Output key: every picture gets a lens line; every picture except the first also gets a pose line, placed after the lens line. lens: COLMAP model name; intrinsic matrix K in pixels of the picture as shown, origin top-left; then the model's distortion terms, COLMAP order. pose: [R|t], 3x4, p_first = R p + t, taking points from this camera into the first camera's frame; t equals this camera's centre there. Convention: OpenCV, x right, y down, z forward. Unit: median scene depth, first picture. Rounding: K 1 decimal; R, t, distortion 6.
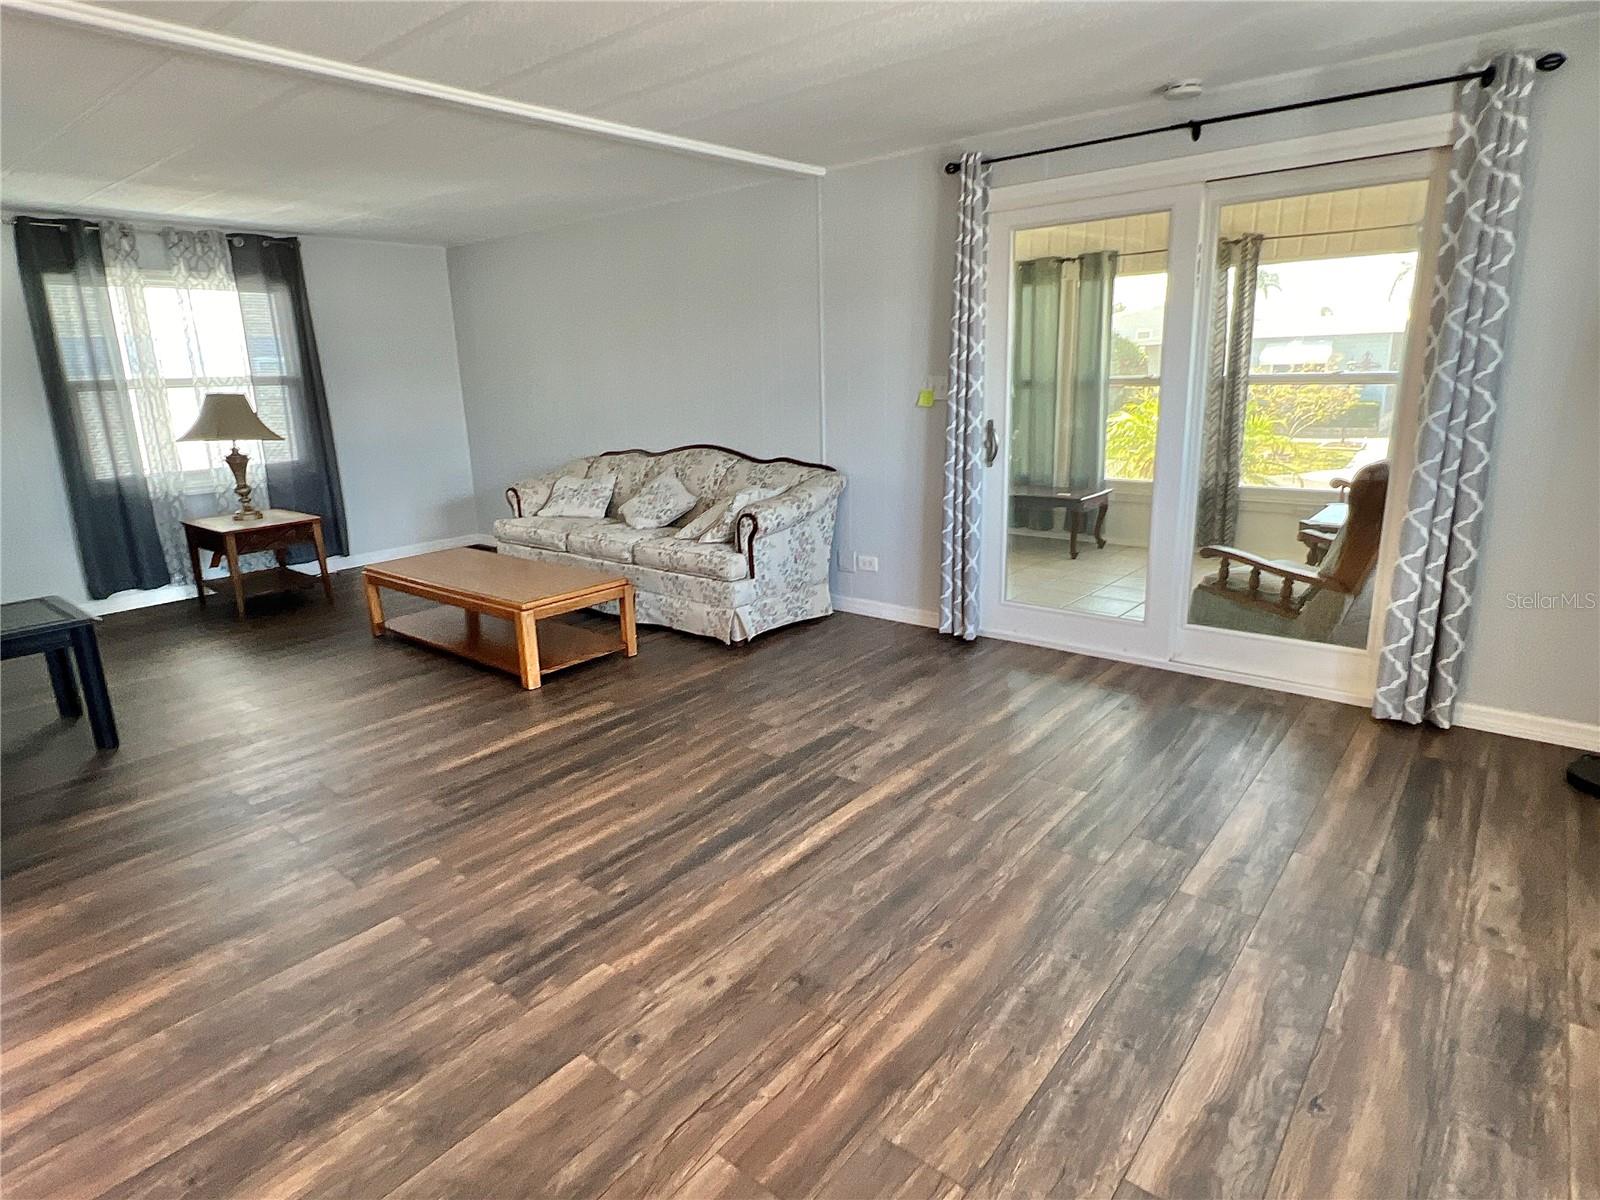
lens RADIAL K [[900.9, 0, 799.1], [0, 900.9, 592.5], [0, 0, 1]] dist [-0.005254, 0.000240]
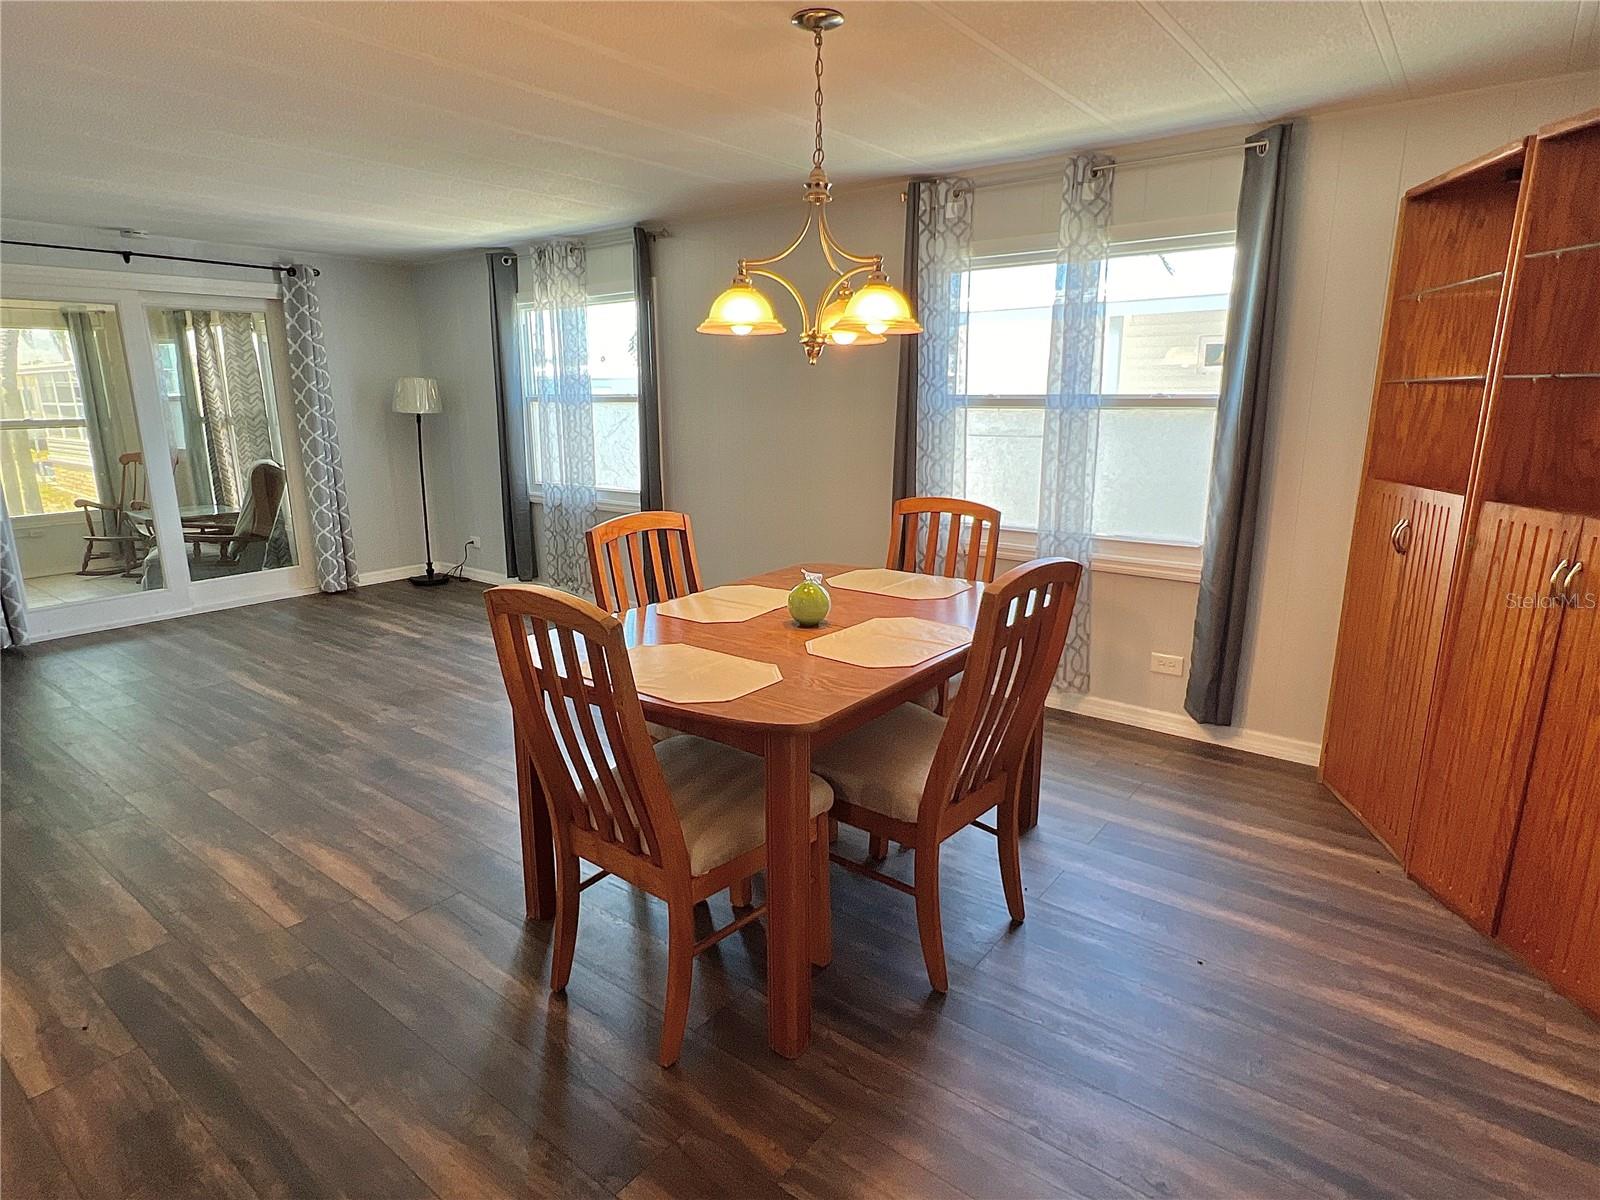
lens RADIAL K [[900.9, 0, 796.6], [0, 900.9, 603.1], [0, 0, 1]] dist [-0.005254, 0.000240]
pose [[-0.025639, -0.206833, 0.978040, -1.687203], [0.245541, 0.947088, 0.206724, 0.013064], [-0.969047, 0.245449, 0.026504, -0.005588]]
